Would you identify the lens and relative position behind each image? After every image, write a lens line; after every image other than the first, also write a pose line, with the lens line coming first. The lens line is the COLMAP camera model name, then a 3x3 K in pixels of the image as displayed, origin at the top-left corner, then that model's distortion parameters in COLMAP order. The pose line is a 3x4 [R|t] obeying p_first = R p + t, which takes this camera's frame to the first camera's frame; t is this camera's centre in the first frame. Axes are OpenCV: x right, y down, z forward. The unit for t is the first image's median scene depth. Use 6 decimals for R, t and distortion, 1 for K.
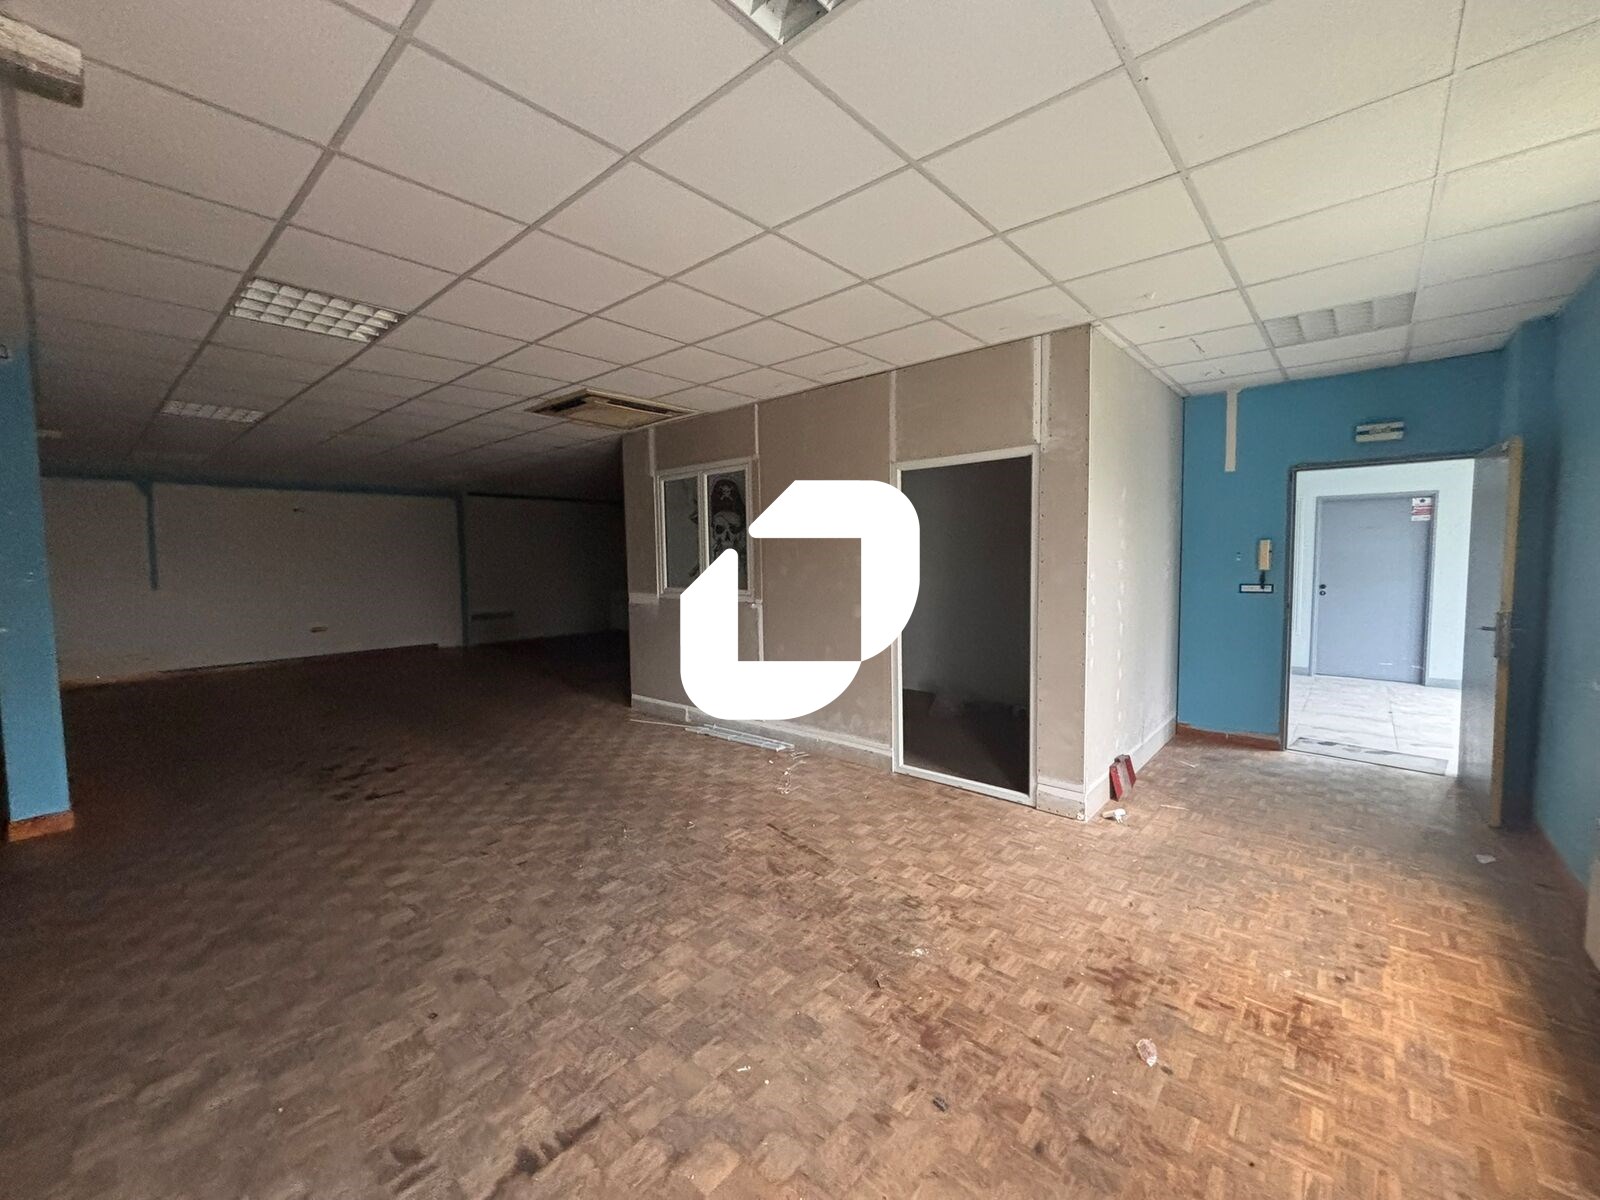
lens RADIAL K [[652.0, 0, 797.4], [0, 652.0, 599.8], [0, 0, 1]] dist [0.001952, 0.000572]
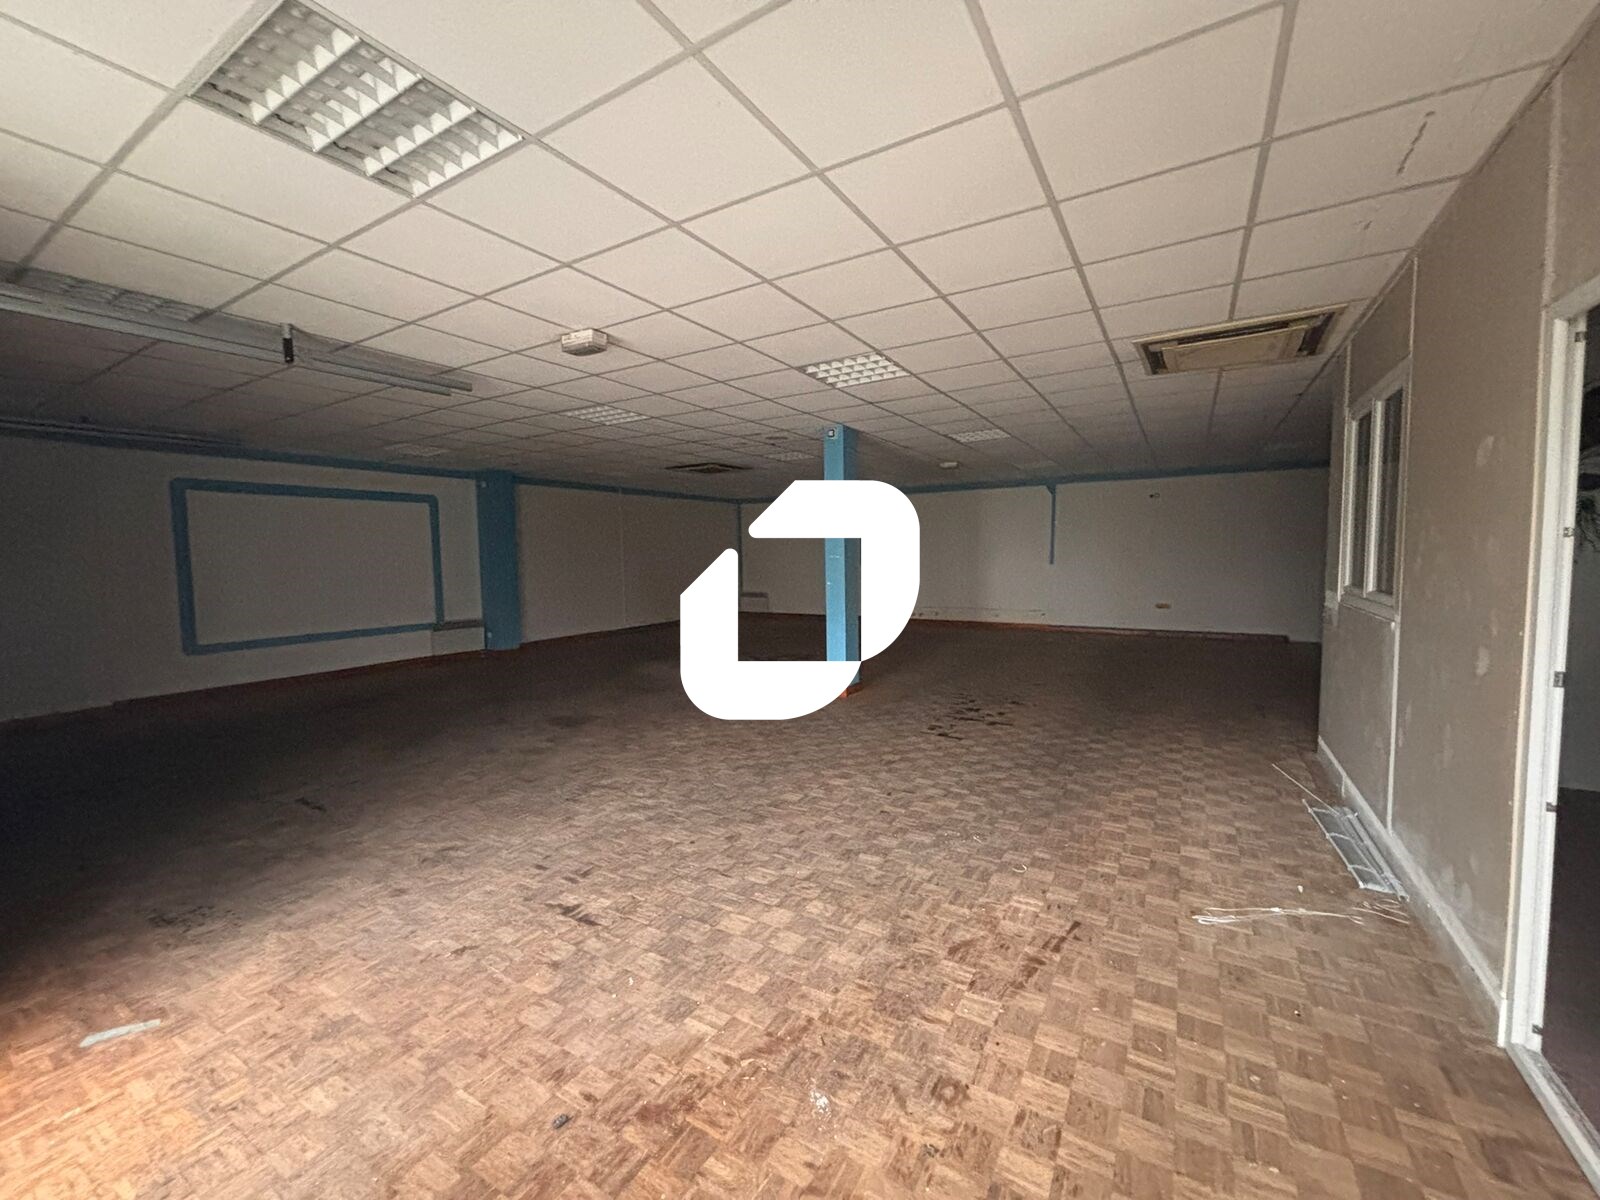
lens RADIAL K [[650.2, 0, 800.0], [0, 650.2, 600.0], [0, 0, 1]] dist [-0.000633, 0.000471]
pose [[0.174046, 0.089001, -0.980707, 0.663913], [-0.055517, 0.995210, 0.080465, -0.054034], [0.983171, 0.040441, 0.178153, 0.656314]]
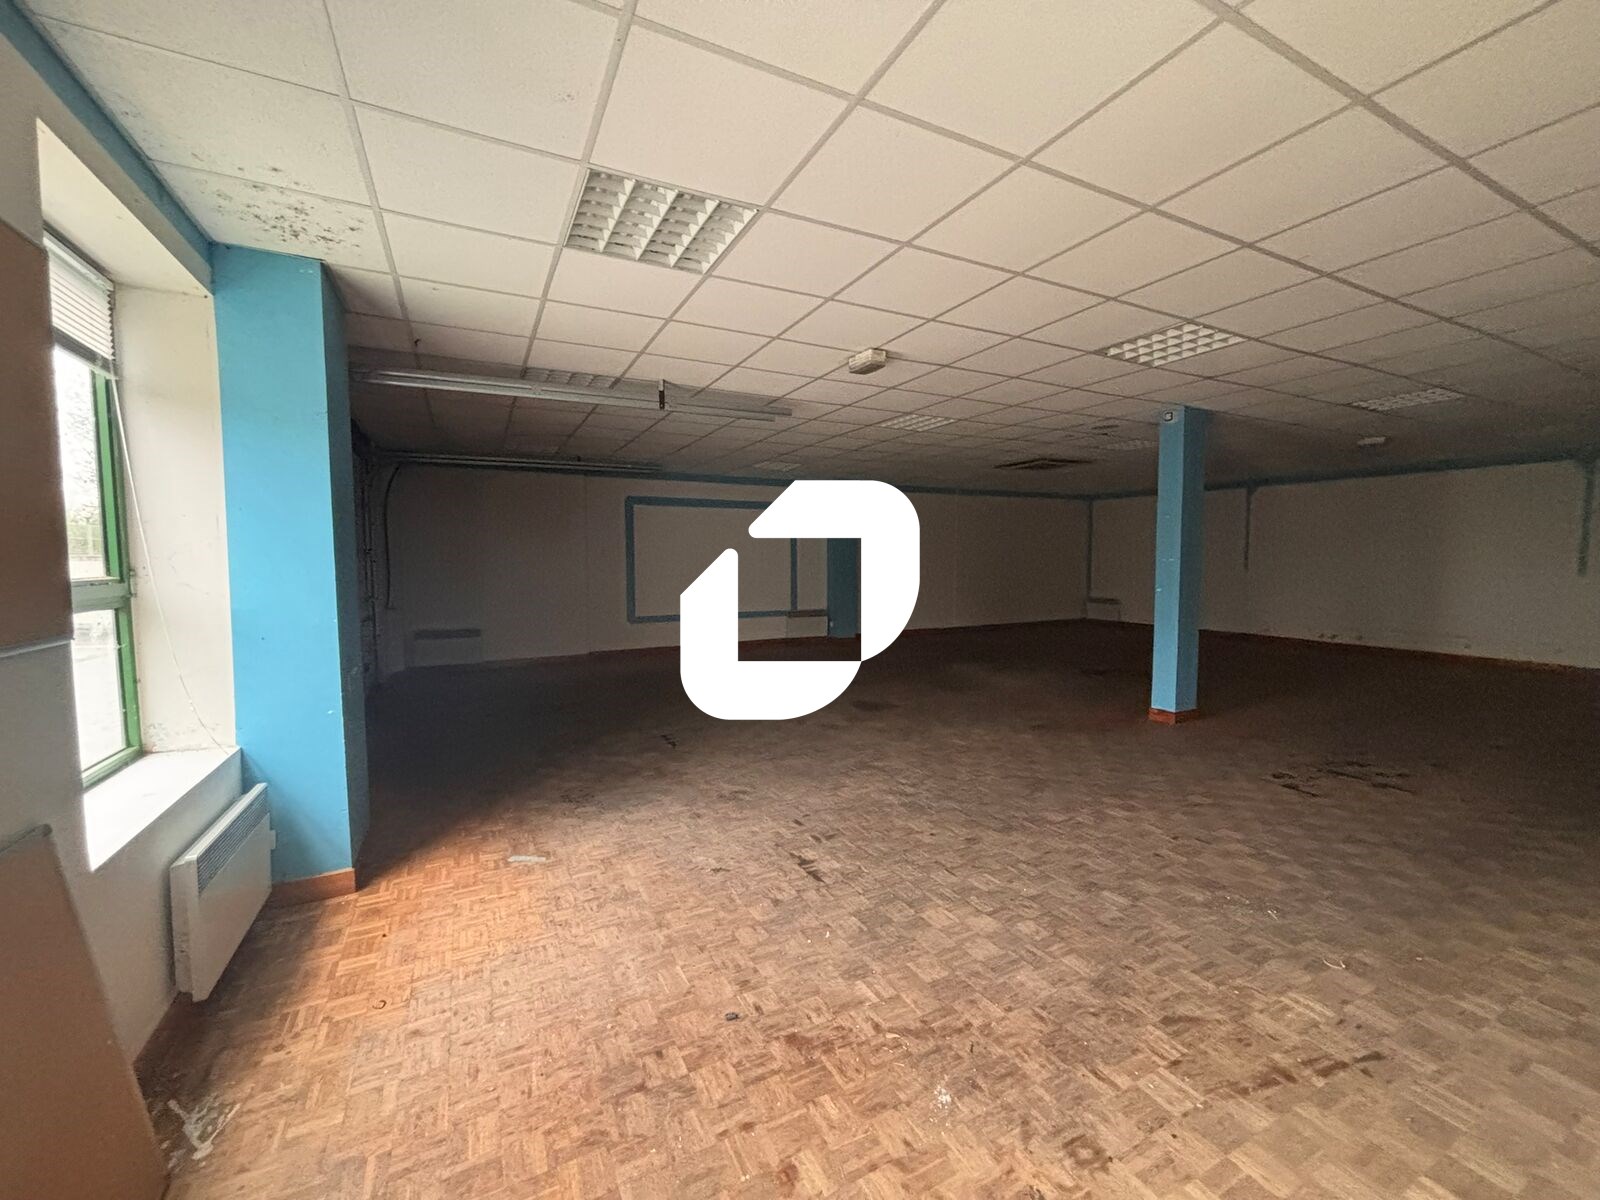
lens RADIAL K [[652.0, 0, 797.4], [0, 652.0, 599.8], [0, 0, 1]] dist [0.001952, 0.000572]
pose [[-0.369893, 0.082954, -0.925363, 0.692293], [-0.053401, 0.992461, 0.110315, -0.065074], [0.927538, 0.090220, -0.362675, 0.842865]]
